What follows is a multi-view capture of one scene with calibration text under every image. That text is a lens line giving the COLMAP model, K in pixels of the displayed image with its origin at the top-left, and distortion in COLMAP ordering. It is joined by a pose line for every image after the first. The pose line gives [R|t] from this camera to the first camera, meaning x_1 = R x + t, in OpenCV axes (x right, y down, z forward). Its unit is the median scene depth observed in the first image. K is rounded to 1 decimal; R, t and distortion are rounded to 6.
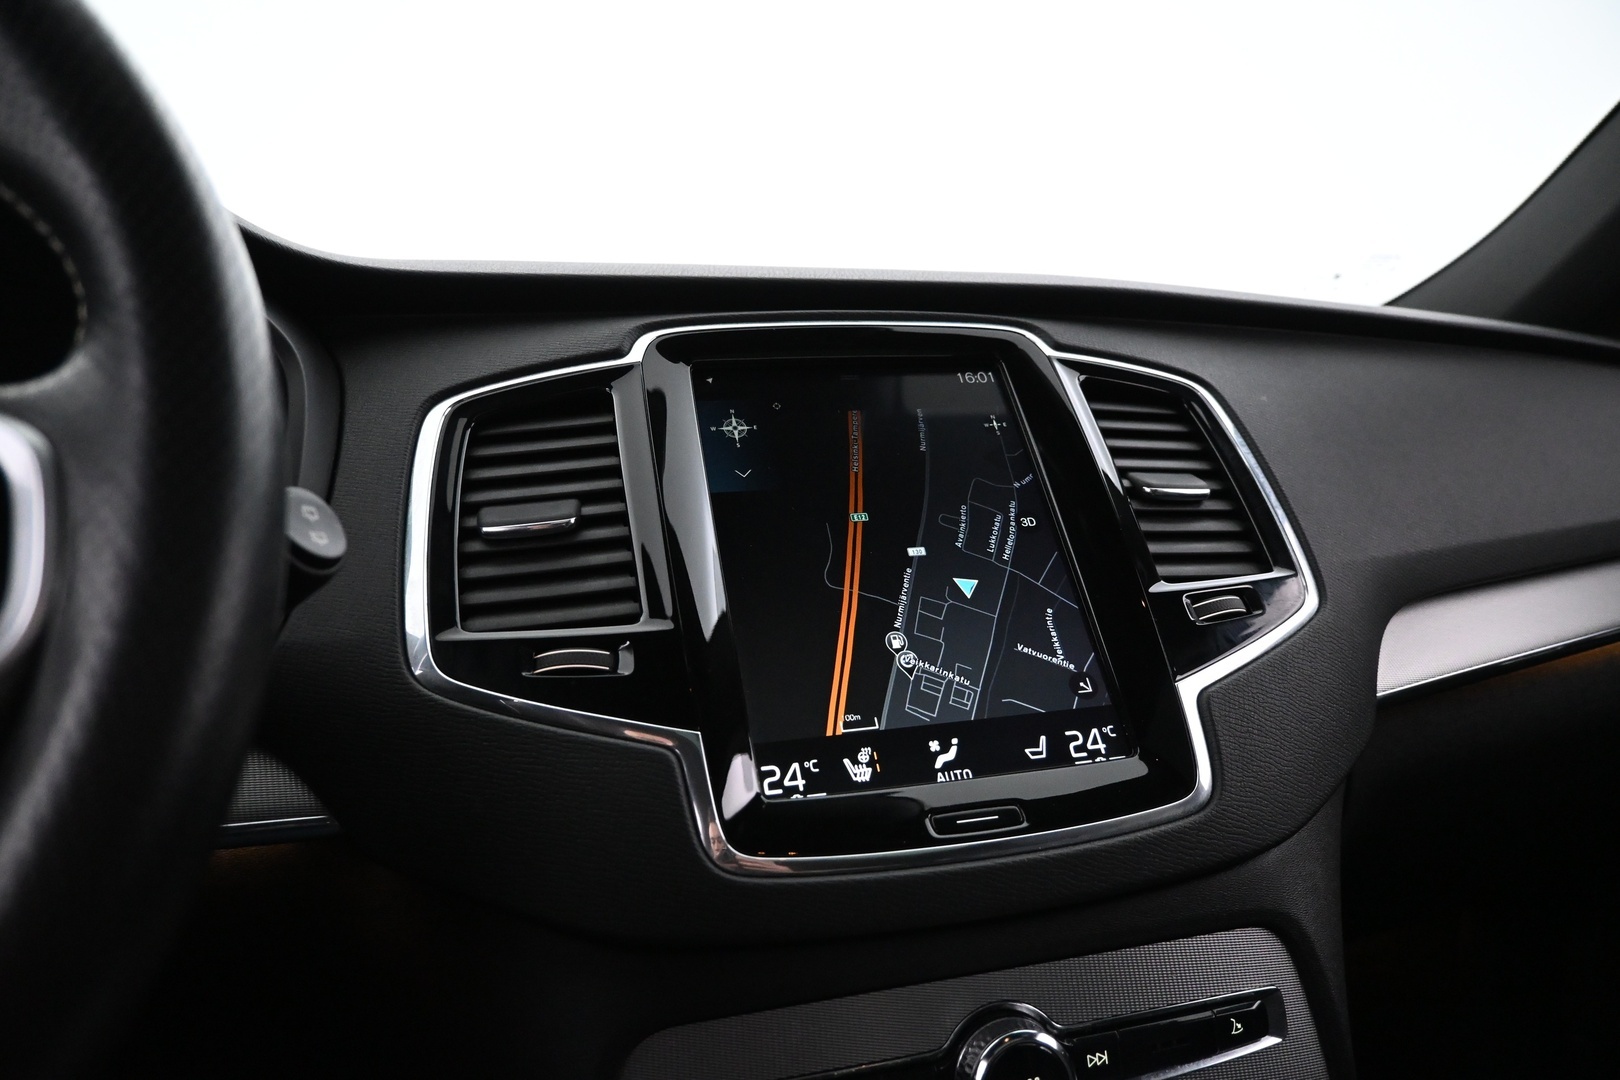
lens RADIAL K [[1100.0, 0, 806.4], [0, 1100.0, 536.0], [0, 0, 1]] dist [-0.014020, 0.007615]
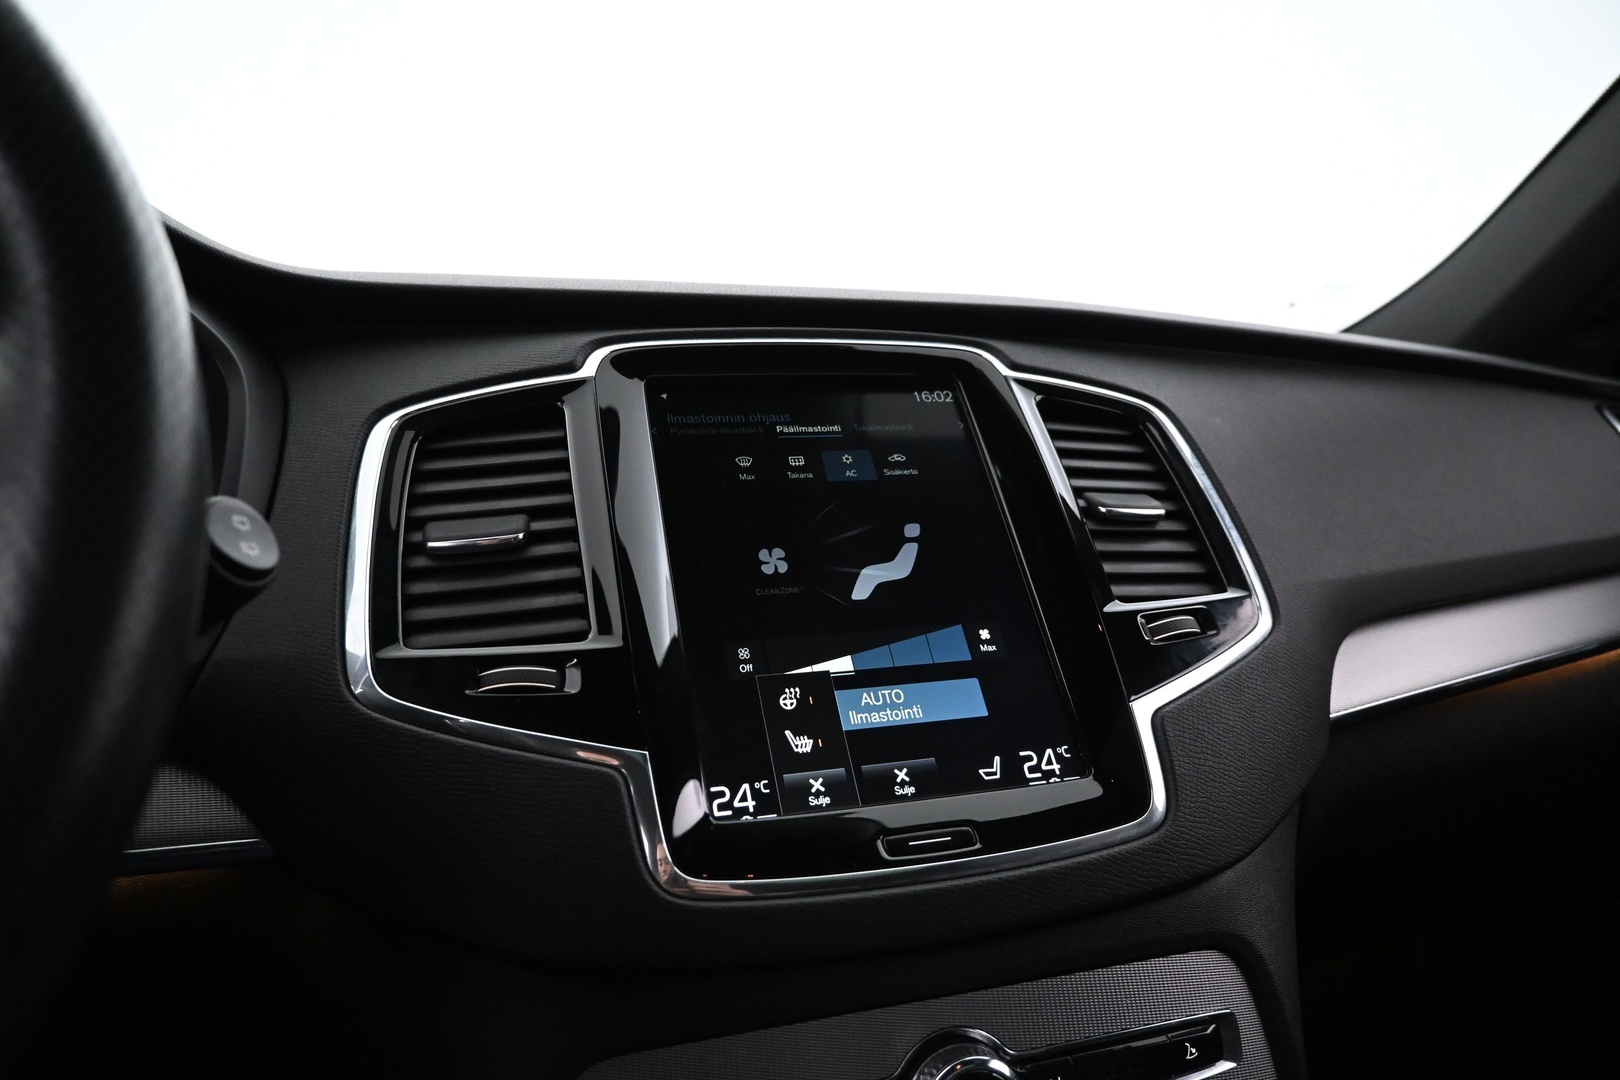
lens RADIAL K [[1100.0, 0, 807.0], [0, 1100.0, 536.0], [0, 0, 1]] dist [-0.014020, 0.007615]
pose [[0.999480, 0.005999, 0.031698, 0.011593], [-0.005267, 0.999719, -0.023129, 0.007387], [-0.031827, 0.022950, 0.999230, 0.012122]]
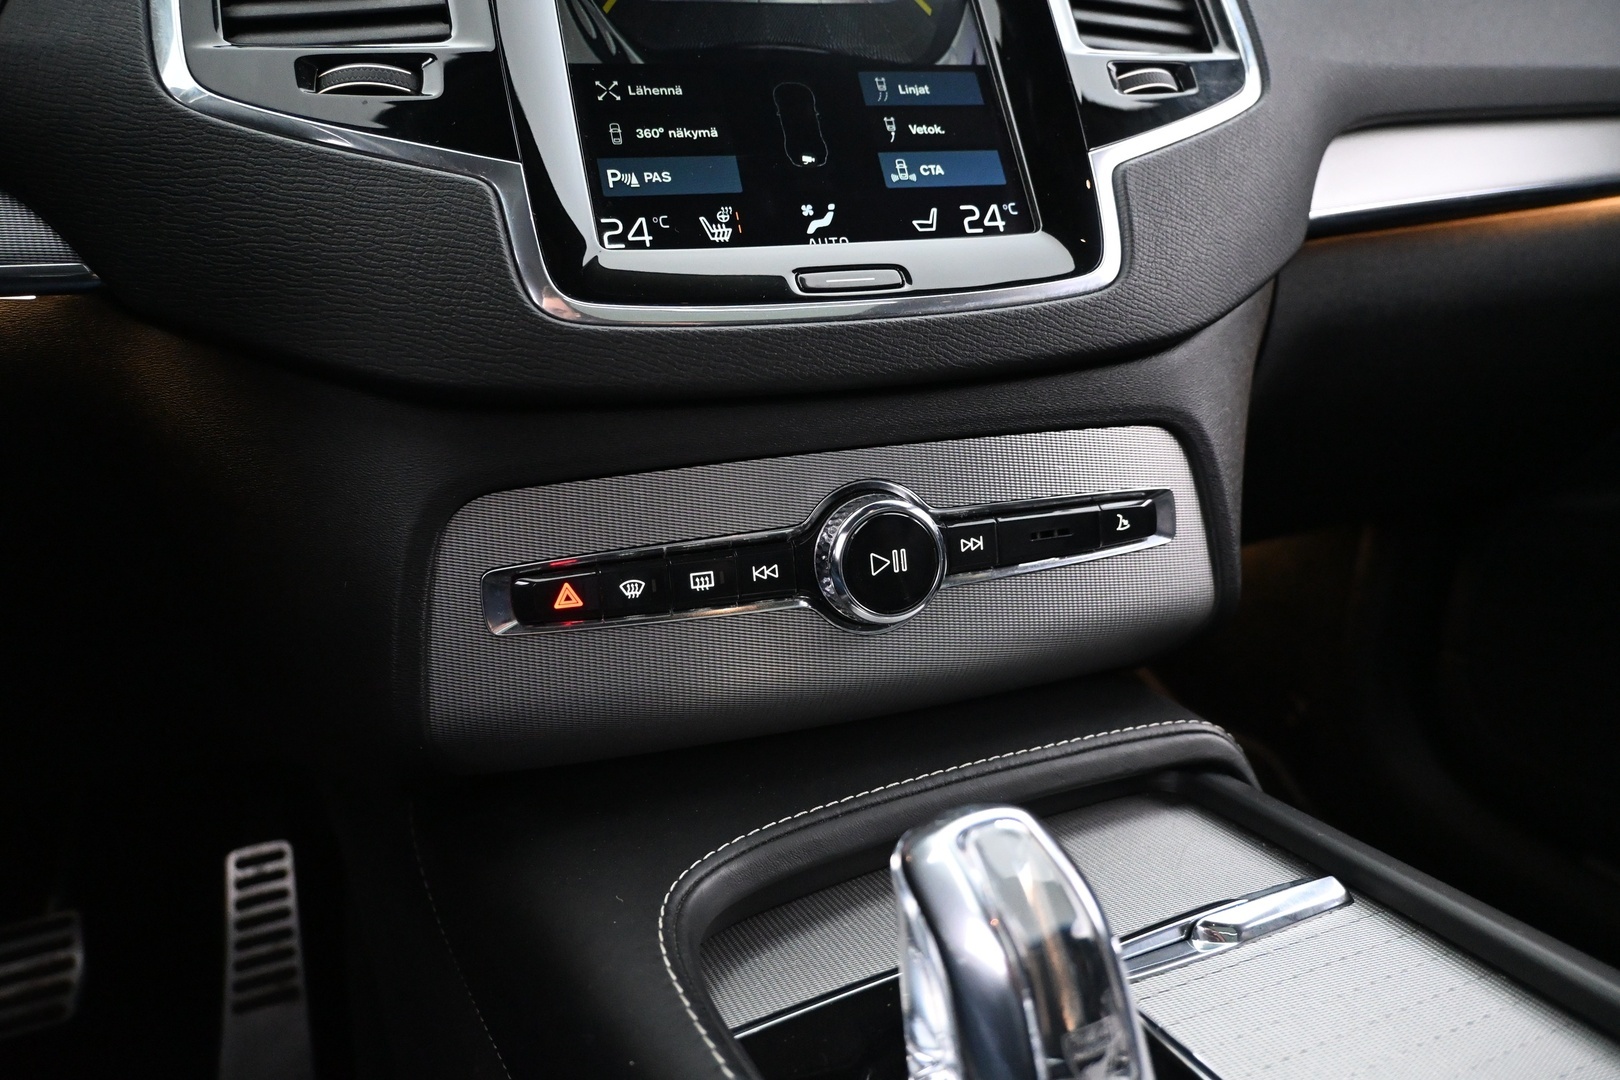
lens RADIAL K [[1131.7, 0, 815.3], [0, 1131.7, 549.8], [0, 0, 1]] dist [-0.024403, -0.008551]
pose [[0.997953, 0.000909, 0.063945, 0.065140], [-0.017820, 0.964248, 0.264403, 0.209954], [-0.061419, -0.265002, 0.962290, 0.075933]]
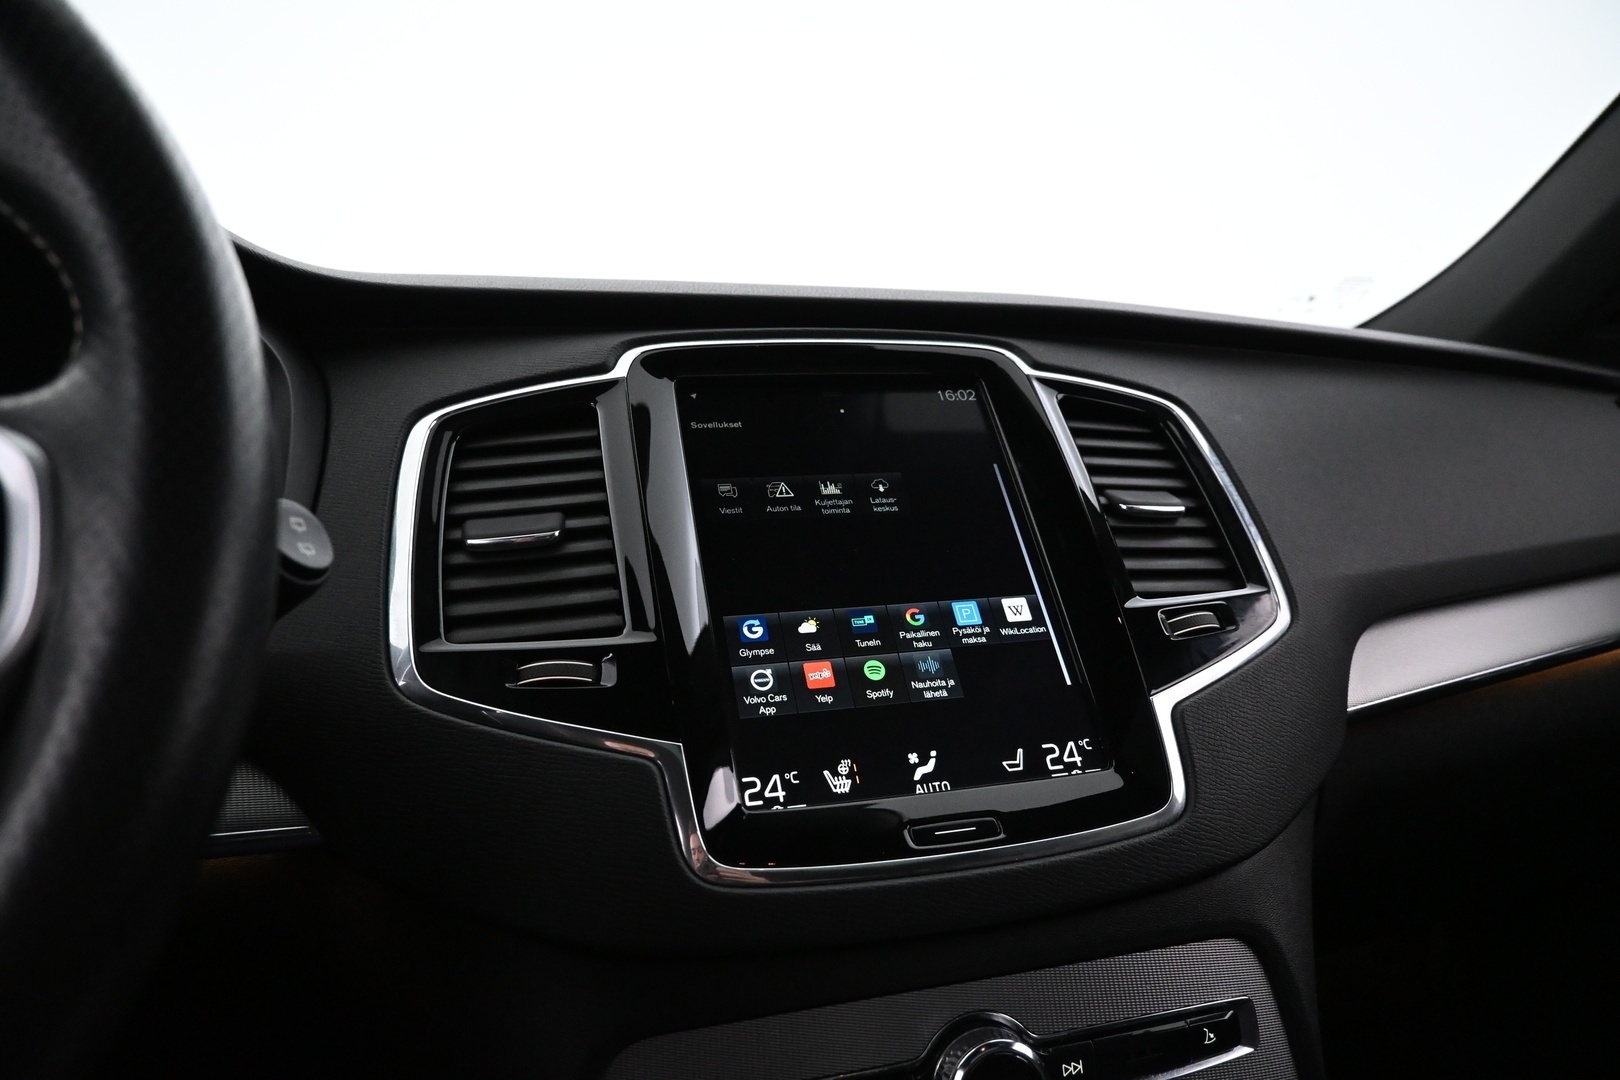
lens RADIAL K [[1100.0, 0, 807.6], [0, 1100.0, 534.7], [0, 0, 1]] dist [-0.014020, 0.007615]
pose [[0.999818, 0.006362, 0.017973, -0.000525], [-0.006095, 0.999870, -0.014905, 0.000700], [-0.018065, 0.014793, 0.999727, -0.013713]]
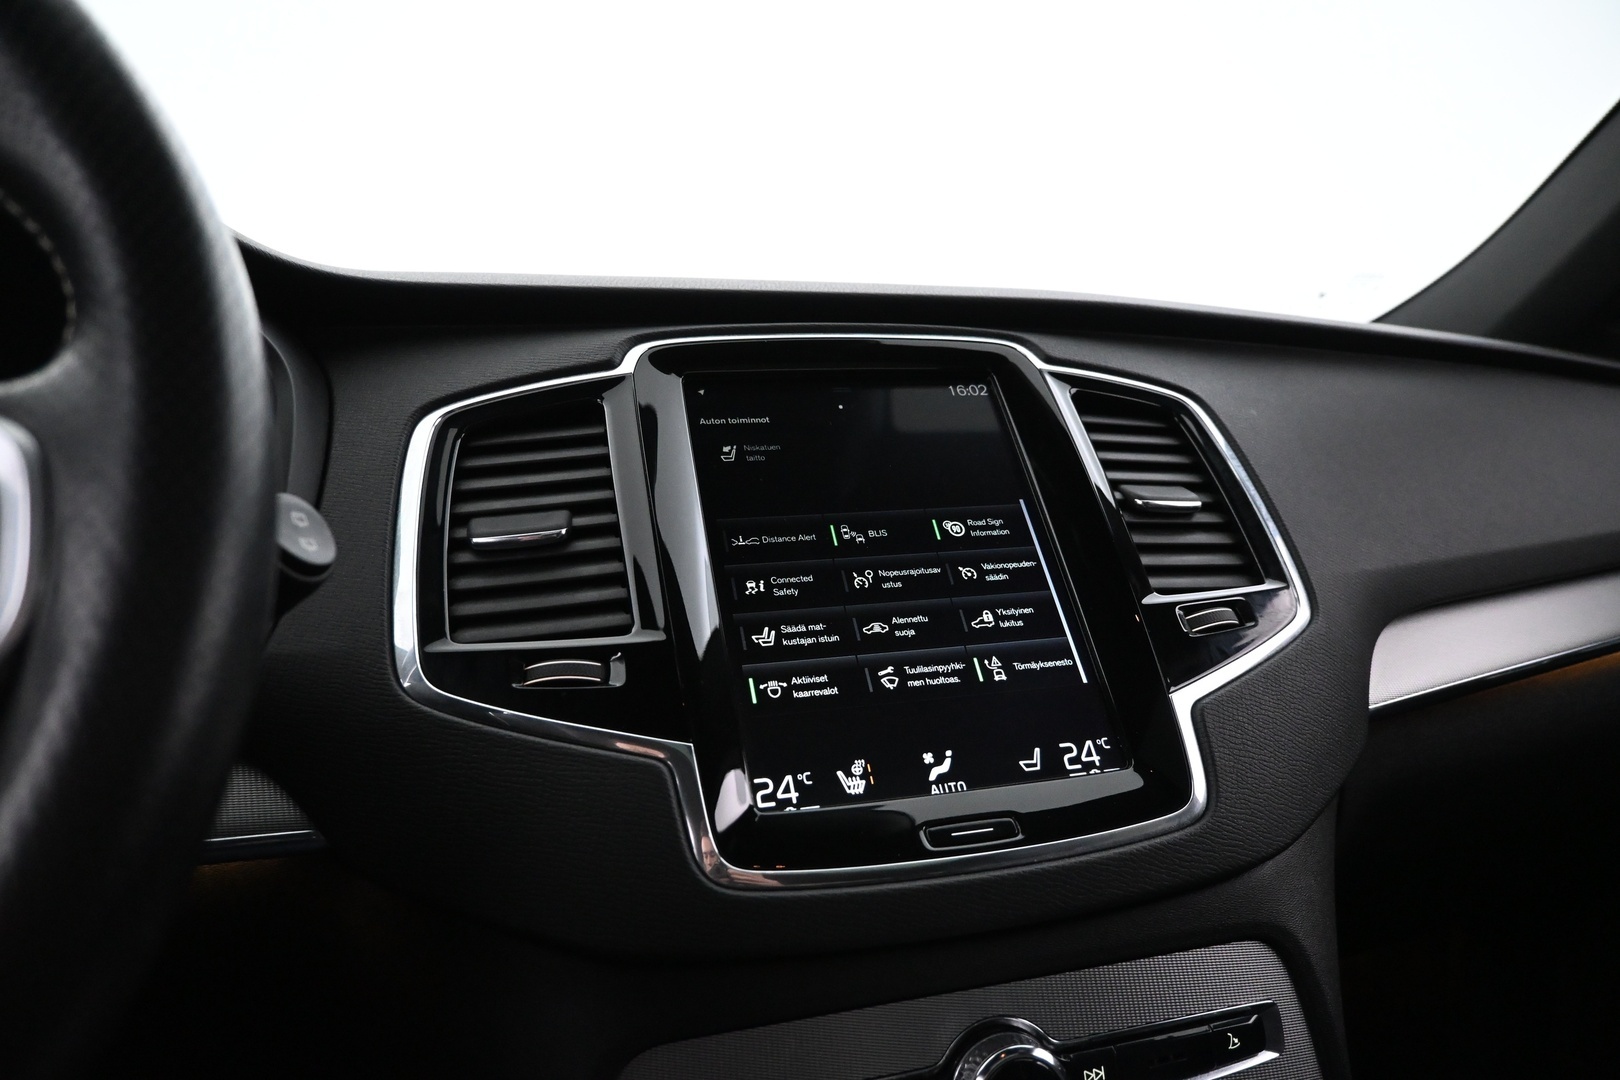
lens RADIAL K [[1100.0, 0, 807.3], [0, 1100.0, 535.4], [0, 0, 1]] dist [-0.014020, 0.007615]
pose [[0.999913, 0.000274, 0.013161, -0.005901], [-0.000021, 0.999815, -0.019244, 0.008750], [-0.013163, 0.019242, 0.999728, 0.004992]]
